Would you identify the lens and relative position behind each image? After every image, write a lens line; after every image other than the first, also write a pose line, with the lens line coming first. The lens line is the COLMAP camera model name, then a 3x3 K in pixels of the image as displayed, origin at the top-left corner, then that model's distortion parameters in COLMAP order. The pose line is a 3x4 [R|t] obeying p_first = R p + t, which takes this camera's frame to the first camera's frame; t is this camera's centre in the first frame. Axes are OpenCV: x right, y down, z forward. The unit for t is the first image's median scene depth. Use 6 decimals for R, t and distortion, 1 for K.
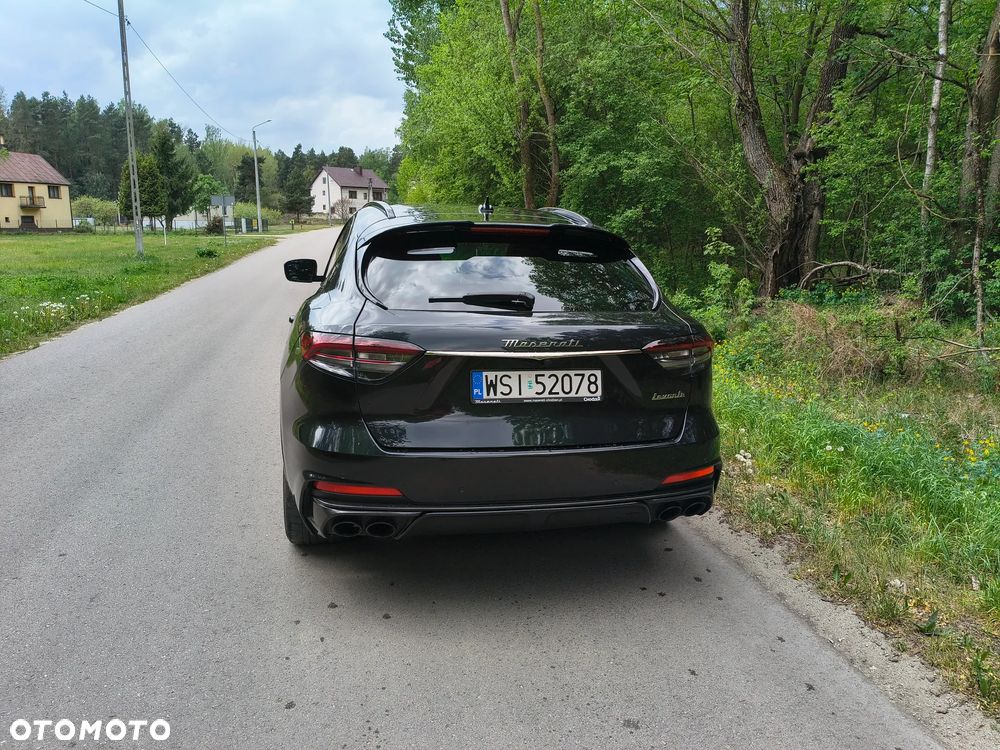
lens RADIAL K [[738.5, 0, 496.7], [0, 738.5, 363.5], [0, 0, 1]] dist [-0.001621, -0.024499]
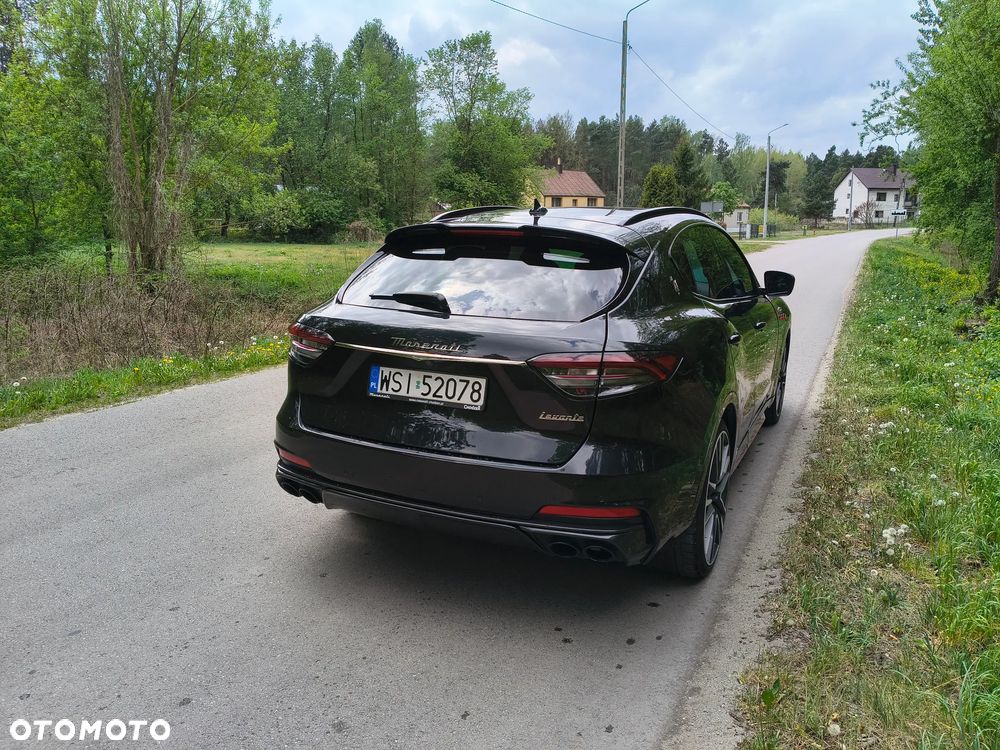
lens RADIAL K [[736.4, 0, 496.9], [0, 736.4, 370.7], [0, 0, 1]] dist [0.000132, -0.028799]
pose [[0.799619, 0.104909, -0.591273, 0.709860], [-0.103047, 0.993988, 0.037006, -0.037818], [0.591601, 0.031338, 0.805622, 0.248946]]
